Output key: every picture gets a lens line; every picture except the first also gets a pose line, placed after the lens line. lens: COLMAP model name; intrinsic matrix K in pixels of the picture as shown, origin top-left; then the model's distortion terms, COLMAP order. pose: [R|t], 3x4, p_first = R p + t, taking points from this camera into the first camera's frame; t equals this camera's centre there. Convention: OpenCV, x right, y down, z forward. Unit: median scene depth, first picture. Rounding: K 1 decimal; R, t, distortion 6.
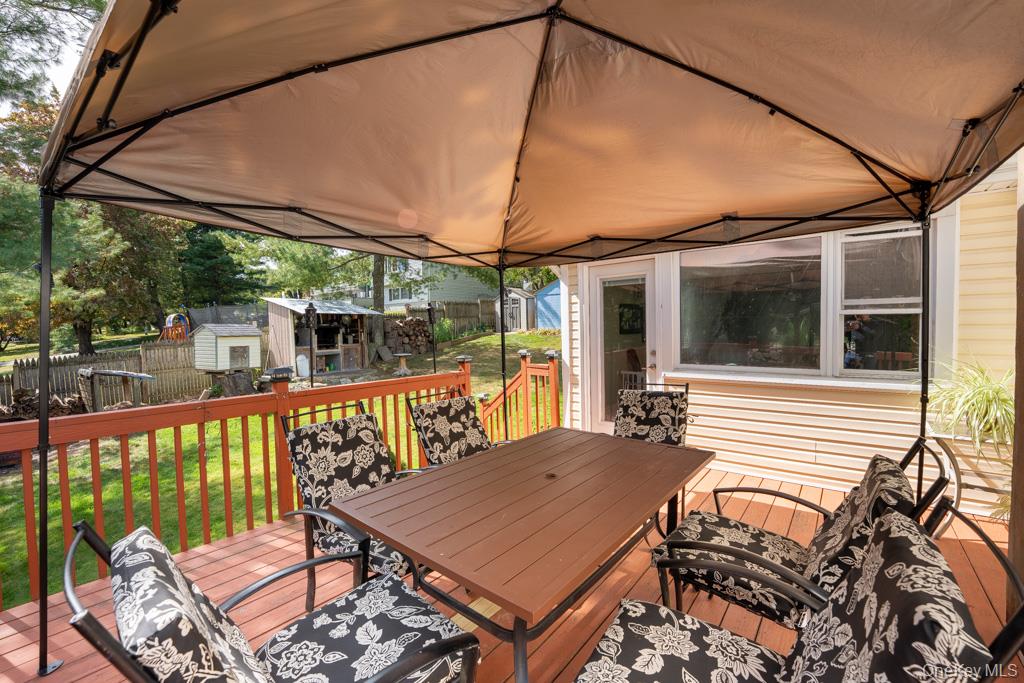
lens RADIAL K [[420.6, 0, 505.9], [0, 420.6, 342.8], [0, 0, 1]] dist [-0.027728, 0.002071]
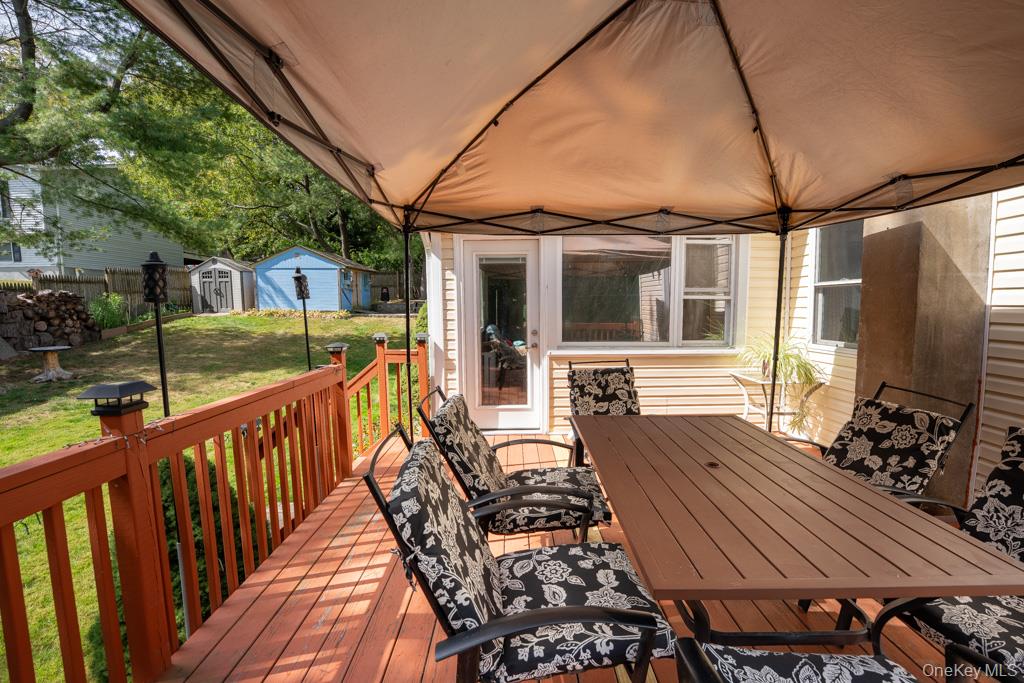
lens RADIAL K [[420.6, 0, 513.7], [0, 420.6, 344.4], [0, 0, 1]] dist [-0.027728, 0.002071]
pose [[0.767544, -0.044792, 0.639430, -0.123629], [0.014067, 0.998492, 0.053059, -0.000830], [-0.640842, -0.031730, 0.767017, 0.088111]]
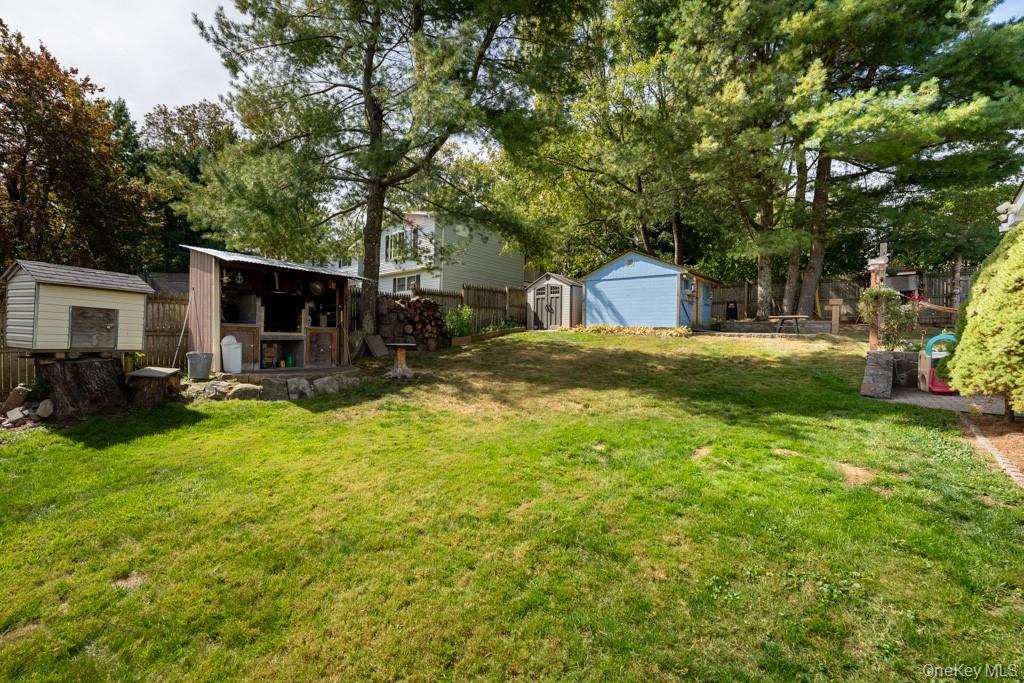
lens RADIAL K [[420.6, 0, 509.5], [0, 420.6, 340.7], [0, 0, 1]] dist [-0.027728, 0.002071]
pose [[0.999297, 0.036830, -0.007001, -0.100135], [-0.037067, 0.998611, -0.037456, 0.049414], [0.005612, 0.037689, 0.999274, 0.467530]]
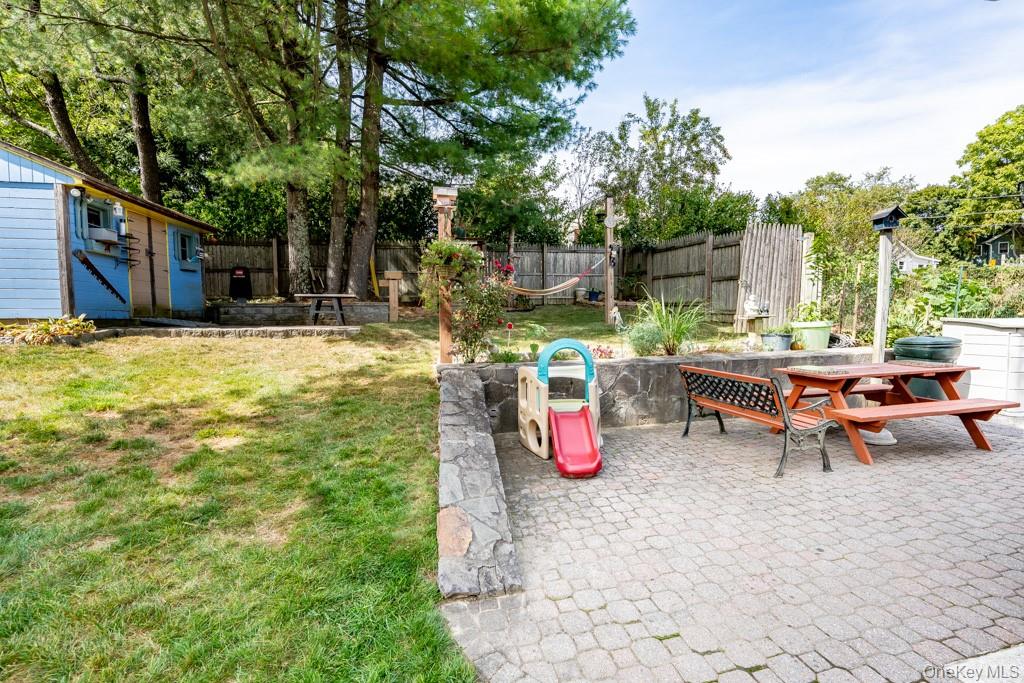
lens RADIAL K [[420.6, 0, 511.8], [0, 420.6, 348.0], [0, 0, 1]] dist [-0.027728, 0.002071]
pose [[0.616373, -0.044011, 0.786223, 0.315148], [0.033416, 0.998999, 0.029725, -0.014094], [-0.786745, 0.007951, 0.617227, 0.966319]]
